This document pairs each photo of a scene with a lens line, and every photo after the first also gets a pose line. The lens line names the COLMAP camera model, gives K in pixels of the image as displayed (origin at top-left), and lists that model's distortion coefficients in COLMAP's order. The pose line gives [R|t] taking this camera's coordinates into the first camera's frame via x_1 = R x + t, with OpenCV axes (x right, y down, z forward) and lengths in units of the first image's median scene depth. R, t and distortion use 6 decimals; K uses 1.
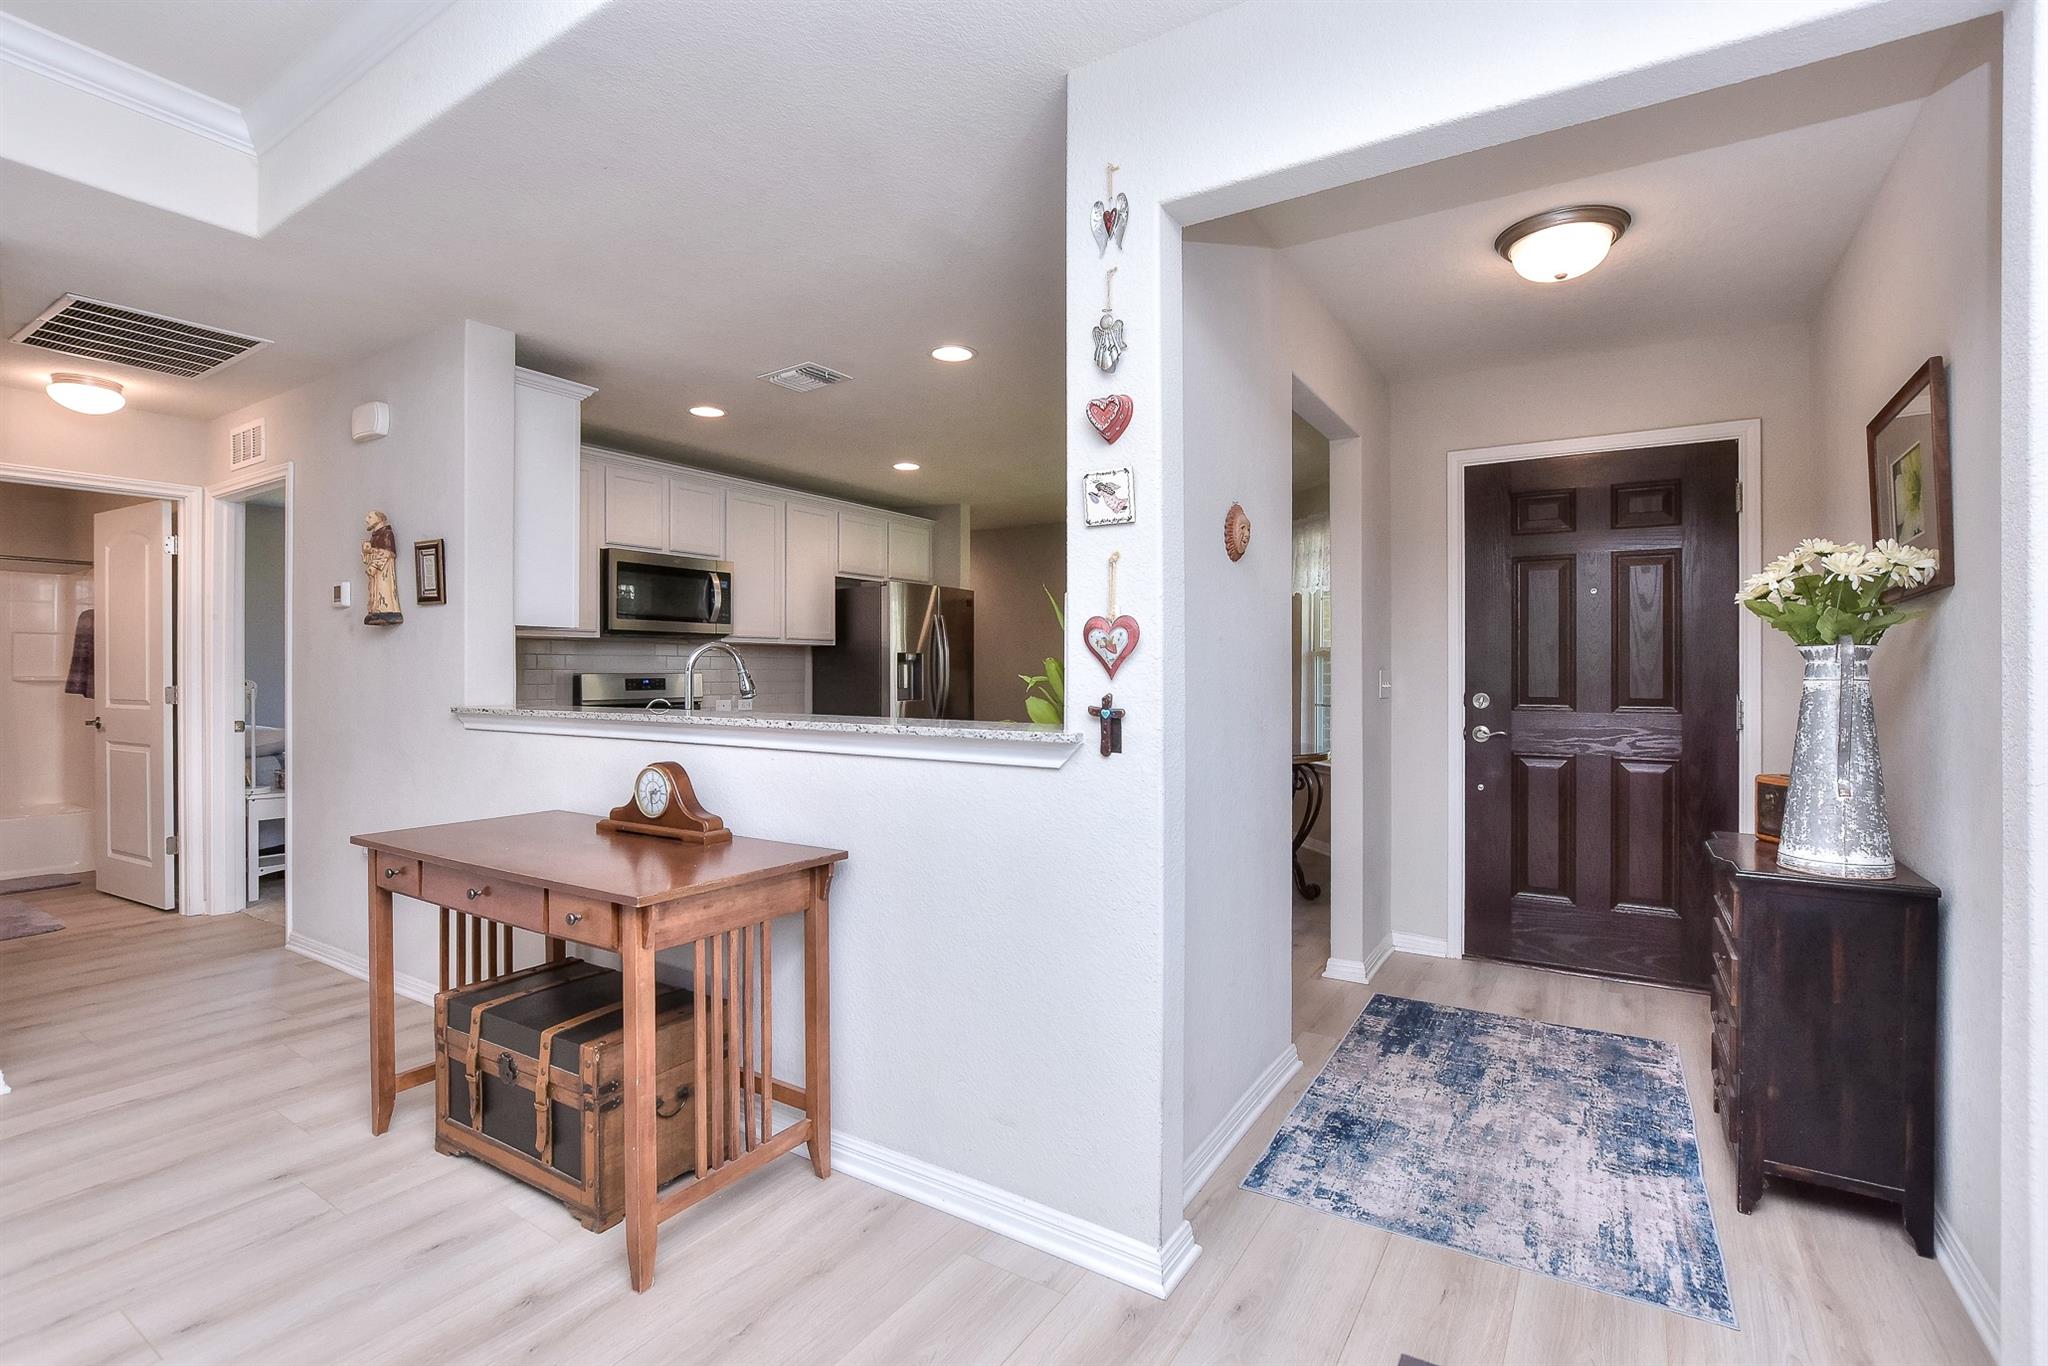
lens RADIAL K [[896.5, 0, 1020.0], [0, 896.5, 673.2], [0, 0, 1]] dist [-0.022228, 0.003726]
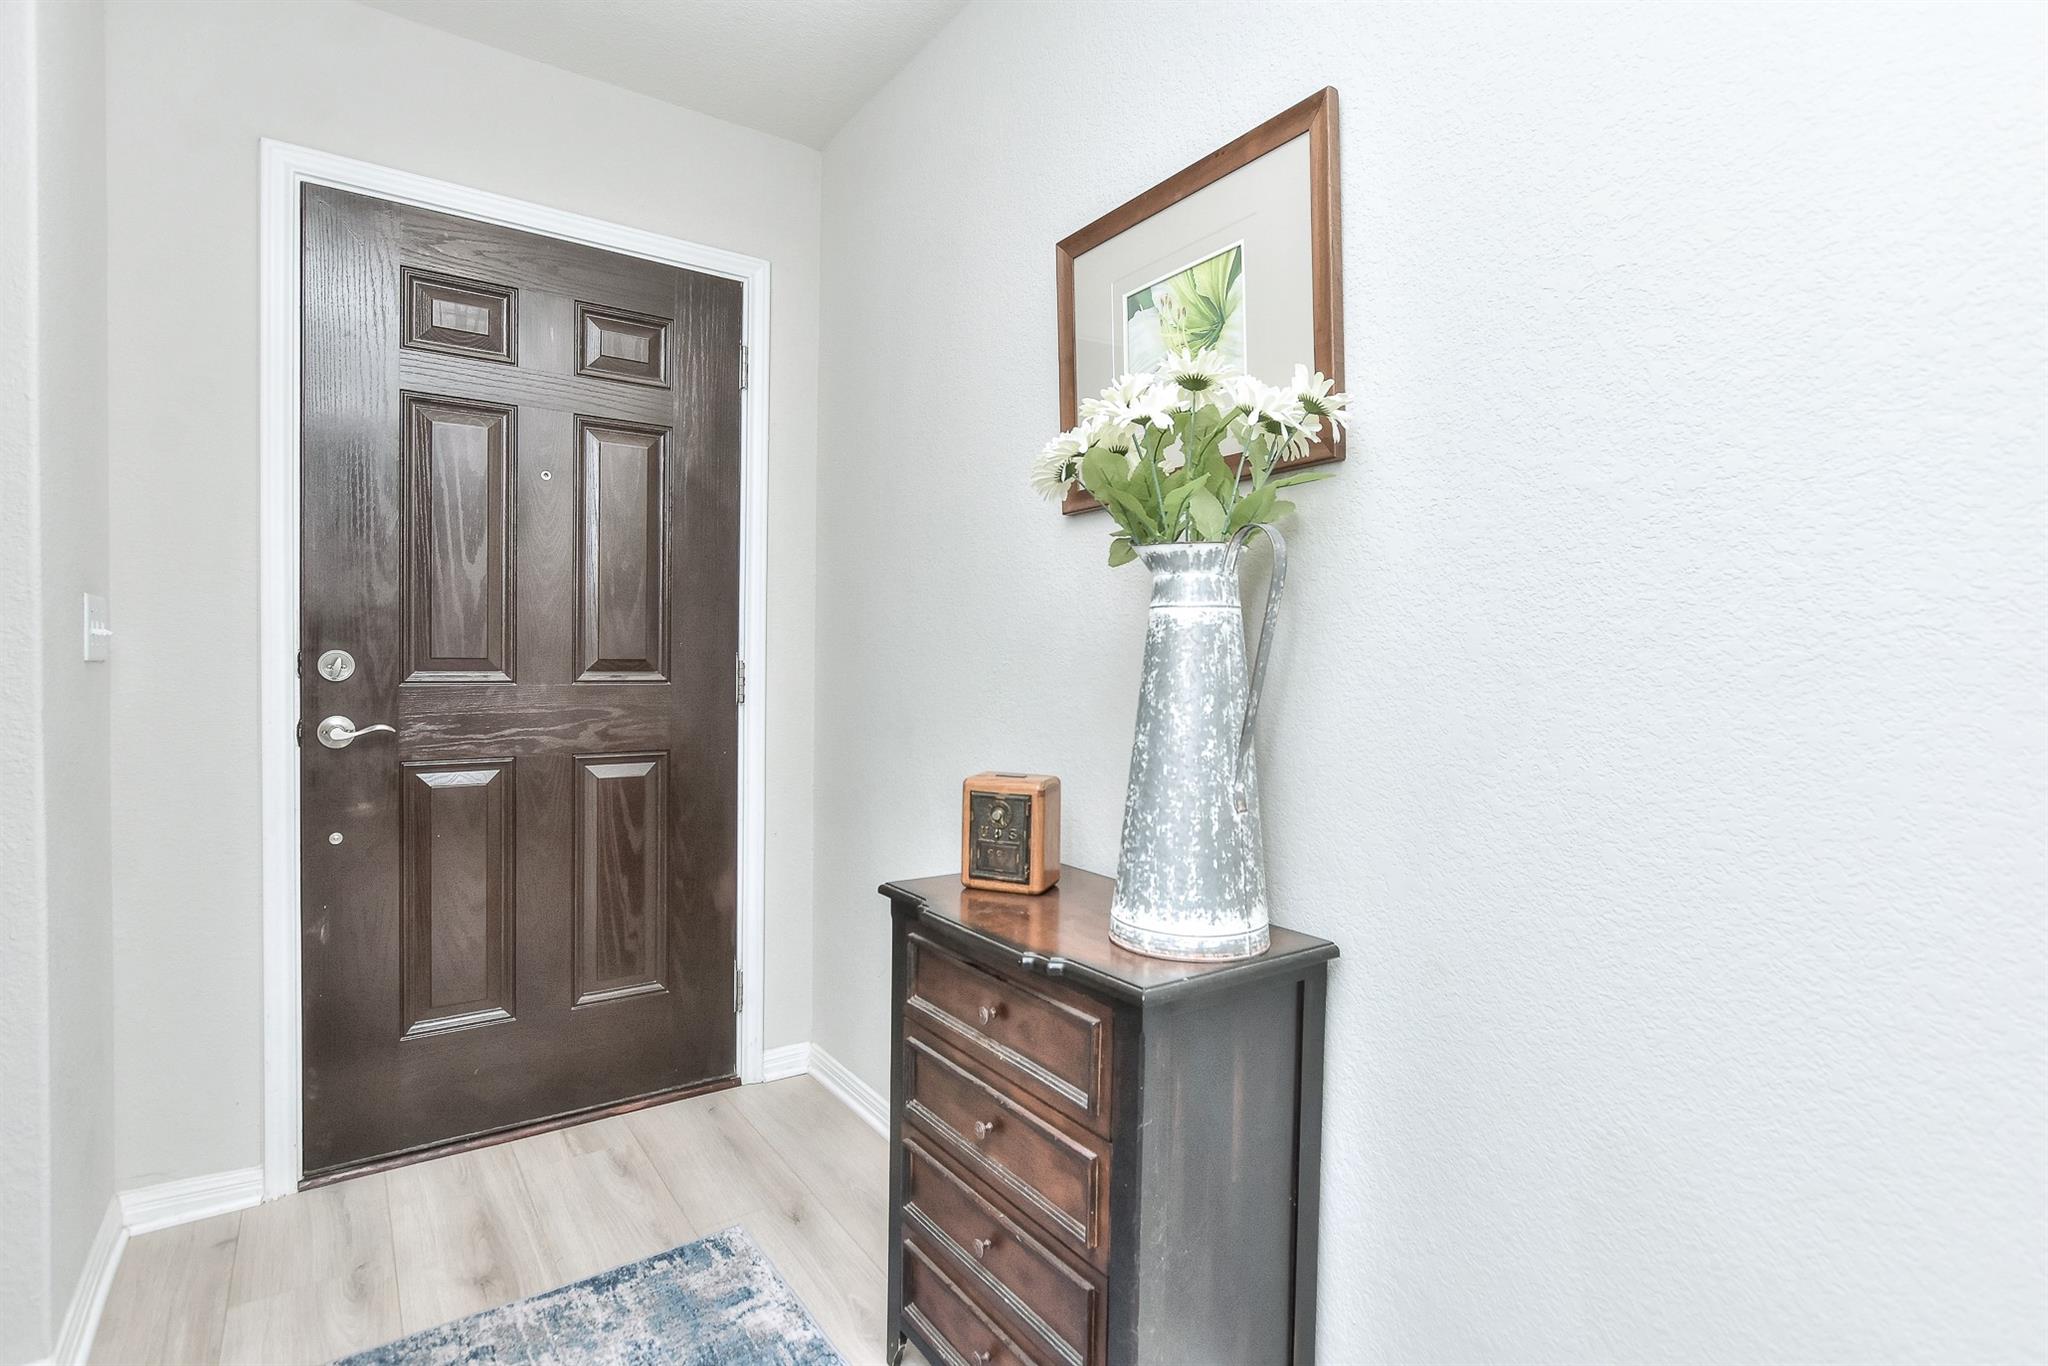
lens RADIAL K [[1006.7, 0, 1024.0], [0, 1006.7, 683.0], [0, 0, 1]] dist [-0.002978, -0.000968]
pose [[0.374572, -0.020386, 0.926974, 0.169227], [-0.013614, 0.999530, 0.027483, 0.024295], [-0.927098, -0.022915, 0.374118, 0.519846]]
